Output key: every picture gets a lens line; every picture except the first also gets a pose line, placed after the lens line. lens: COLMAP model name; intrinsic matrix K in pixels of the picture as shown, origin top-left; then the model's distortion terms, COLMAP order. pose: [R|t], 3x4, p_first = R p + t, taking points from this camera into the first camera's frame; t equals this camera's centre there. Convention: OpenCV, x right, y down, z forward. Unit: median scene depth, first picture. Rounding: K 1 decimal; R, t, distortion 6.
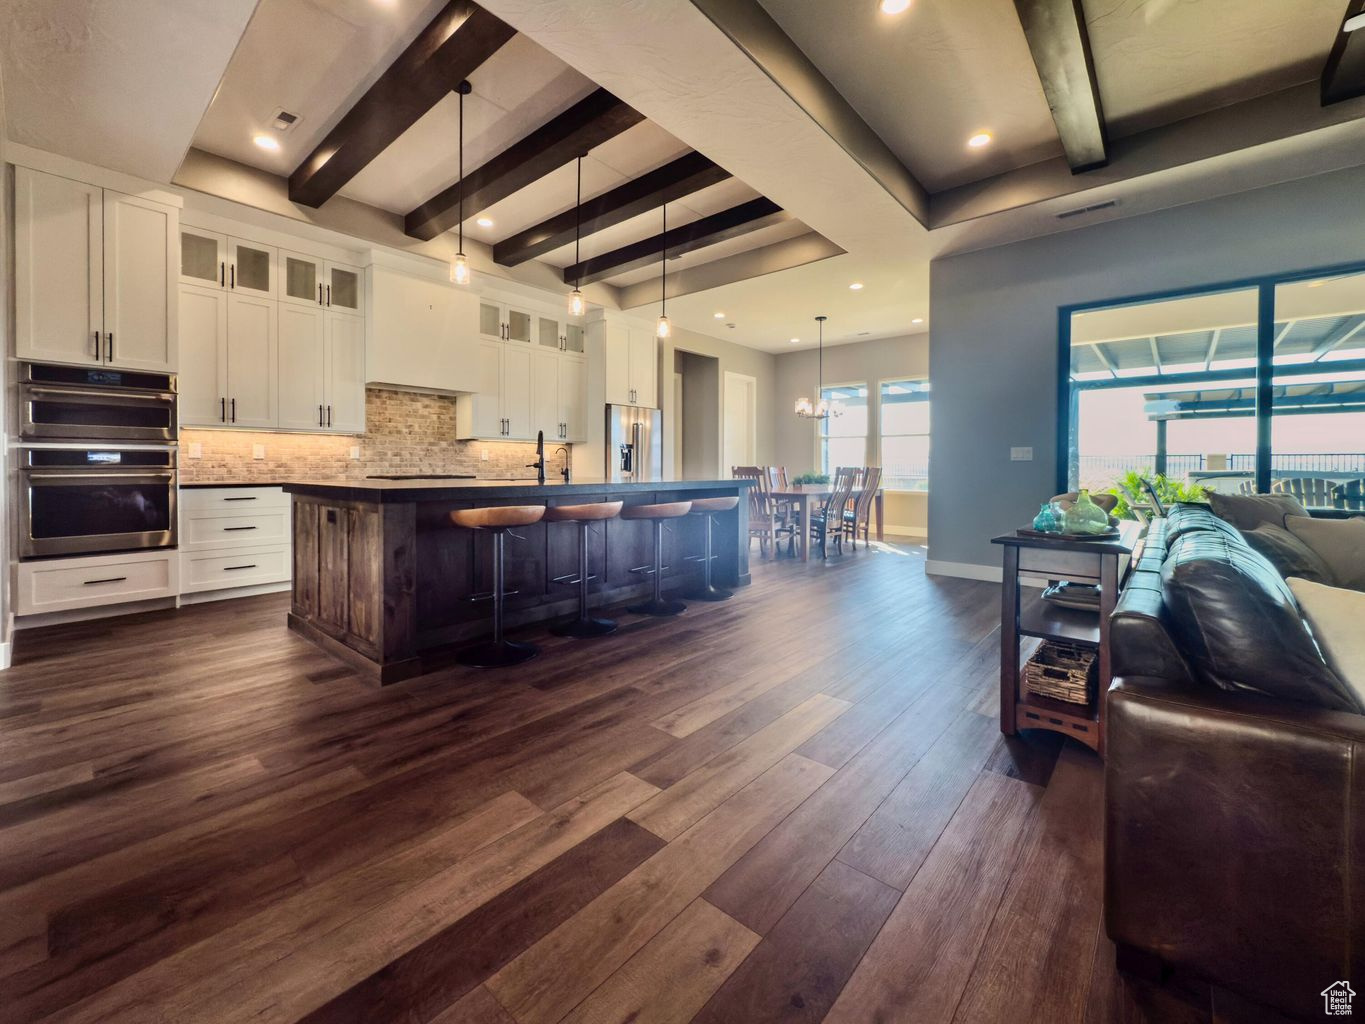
lens RADIAL K [[573.5, 0, 683.2], [0, 573.5, 476.5], [0, 0, 1]] dist [-0.001016, -0.000938]
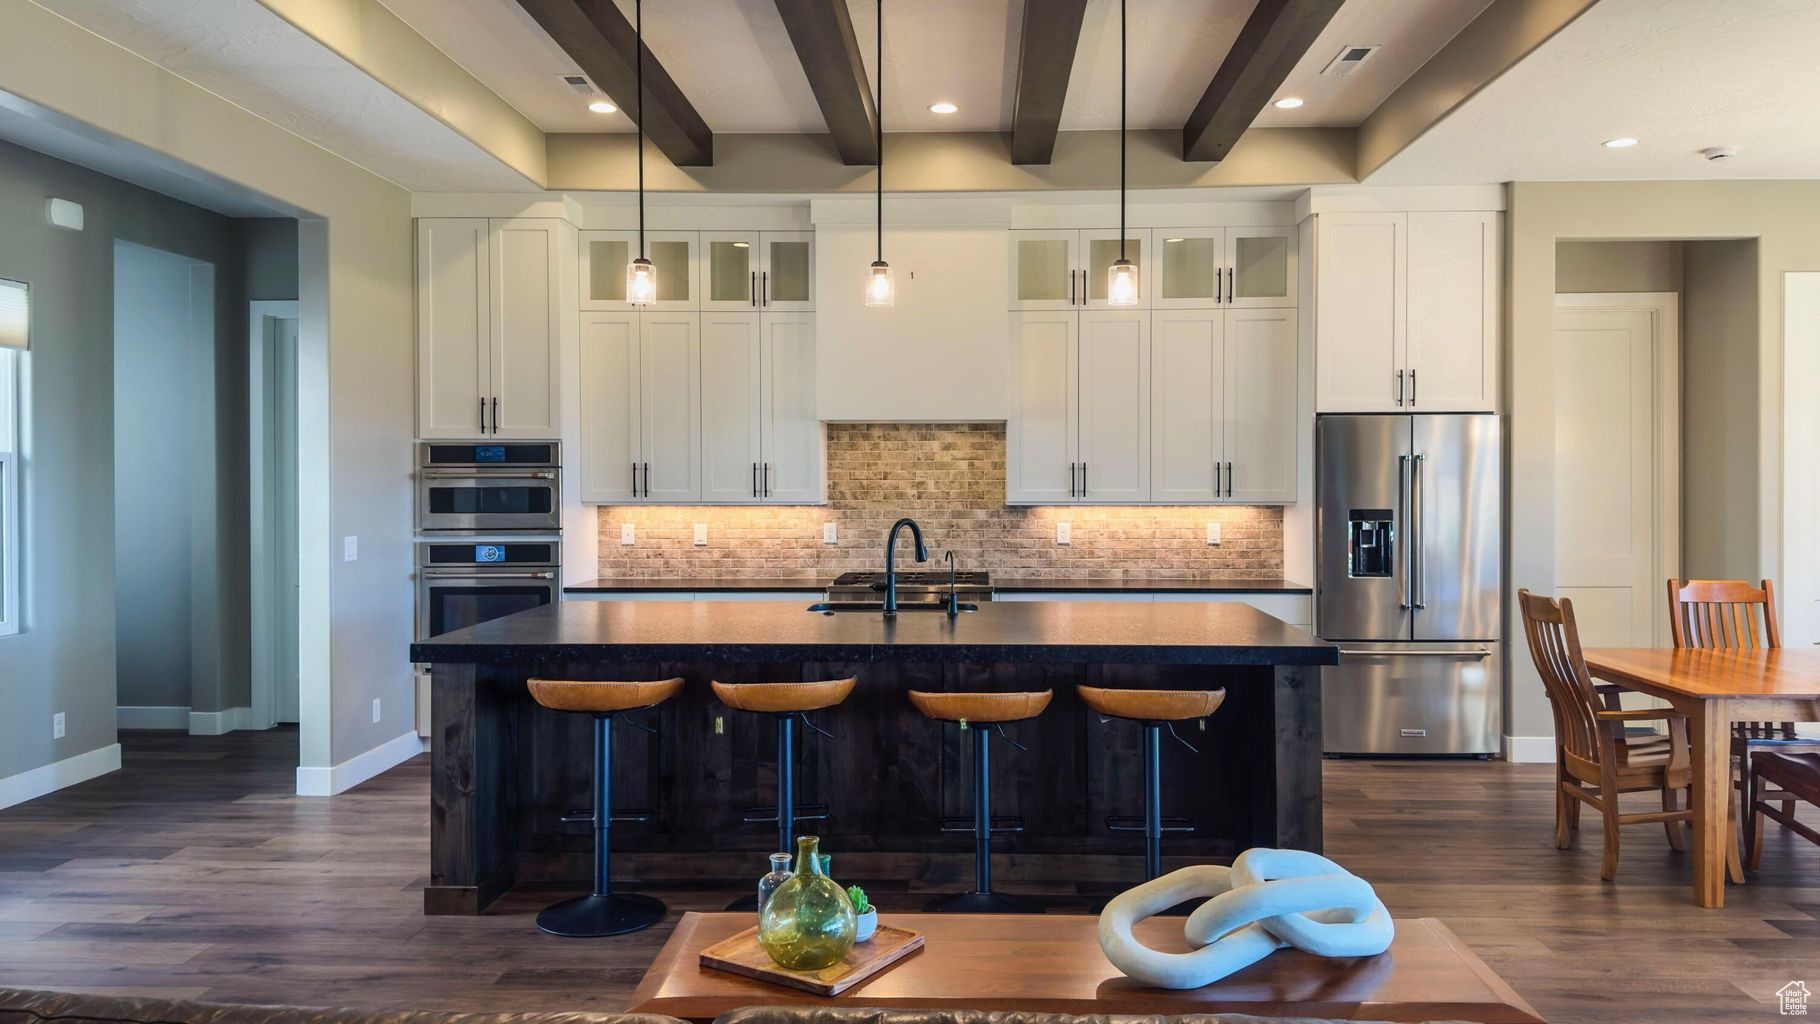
lens RADIAL K [[1314.9, 0, 910.0], [0, 1314.9, 512.0], [0, 0, 1]] dist [0.083893, -0.134674]
pose [[0.623401, 0.017797, -0.781700, 0.599769], [-0.010381, 0.999841, 0.014484, -0.090569], [0.781834, -0.000915, 0.623486, 0.216855]]
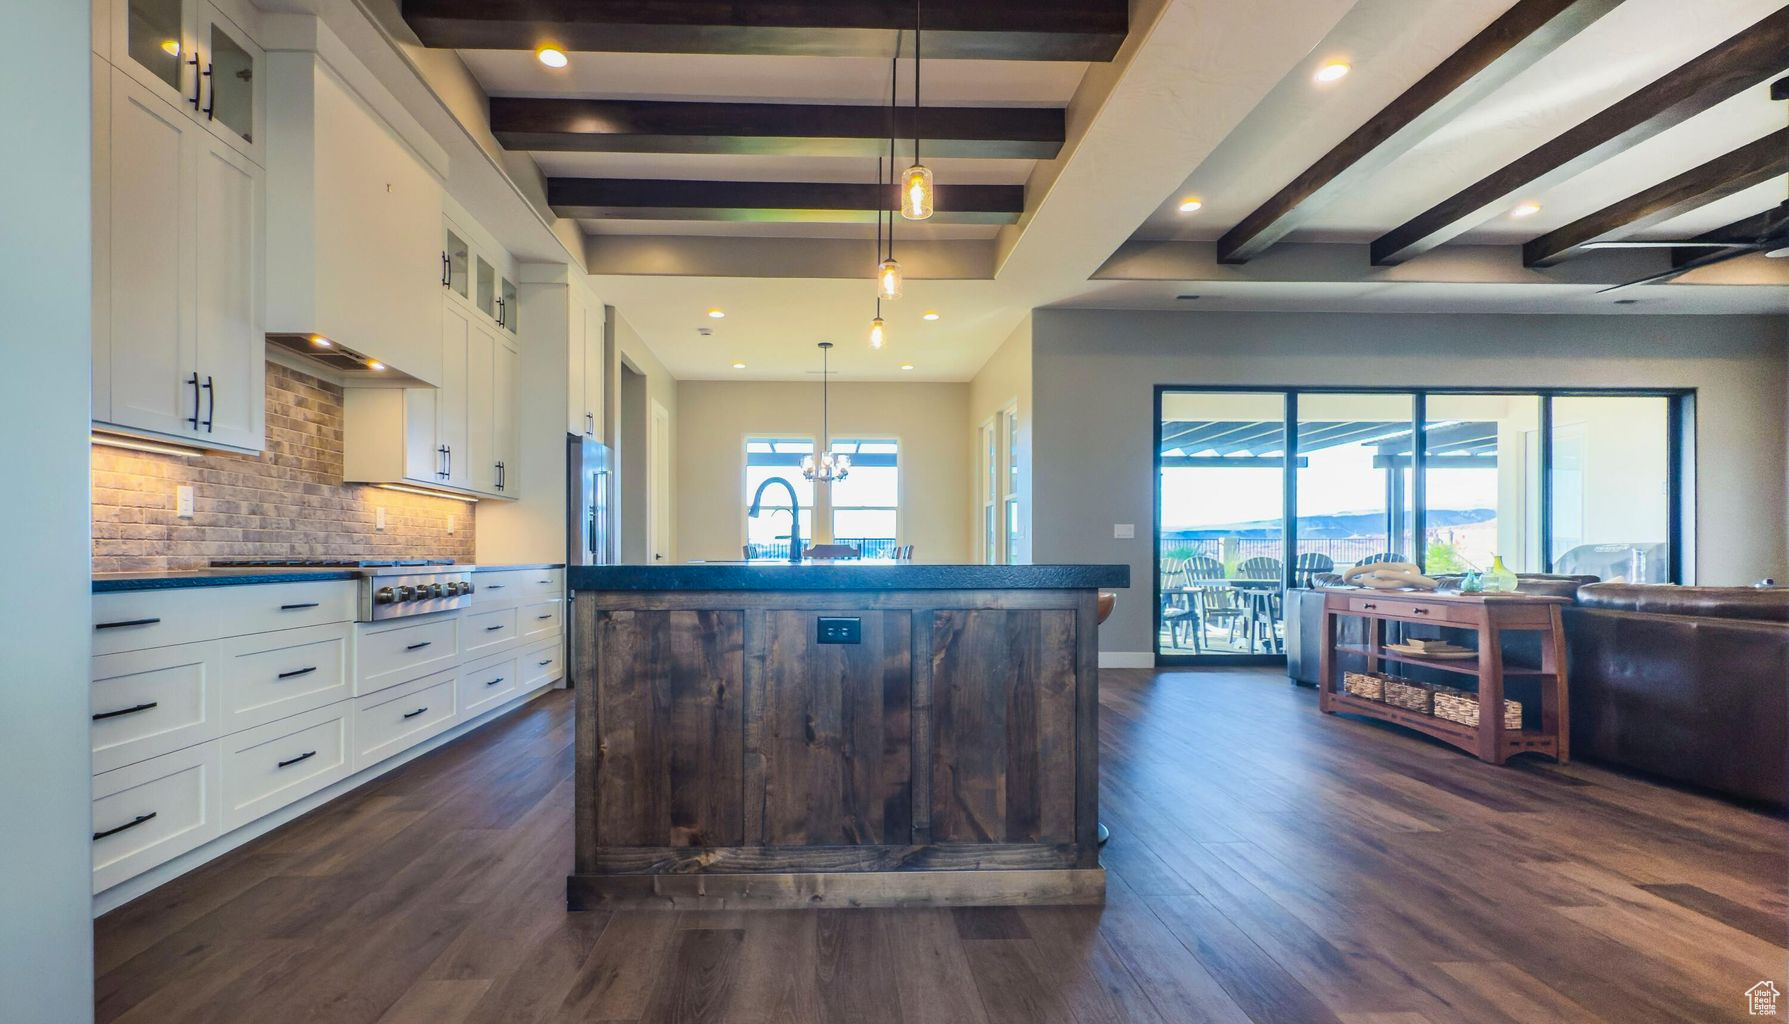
lens RADIAL K [[831.1, 0, 856.1], [0, 831.1, 565.7], [0, 0, 1]] dist [-0.013786, 0.000176]
pose [[0.724316, -0.011280, 0.689376, -0.672207], [0.014977, 0.999888, 0.000624, 0.009096], [-0.689306, 0.009873, 0.724403, 0.297574]]
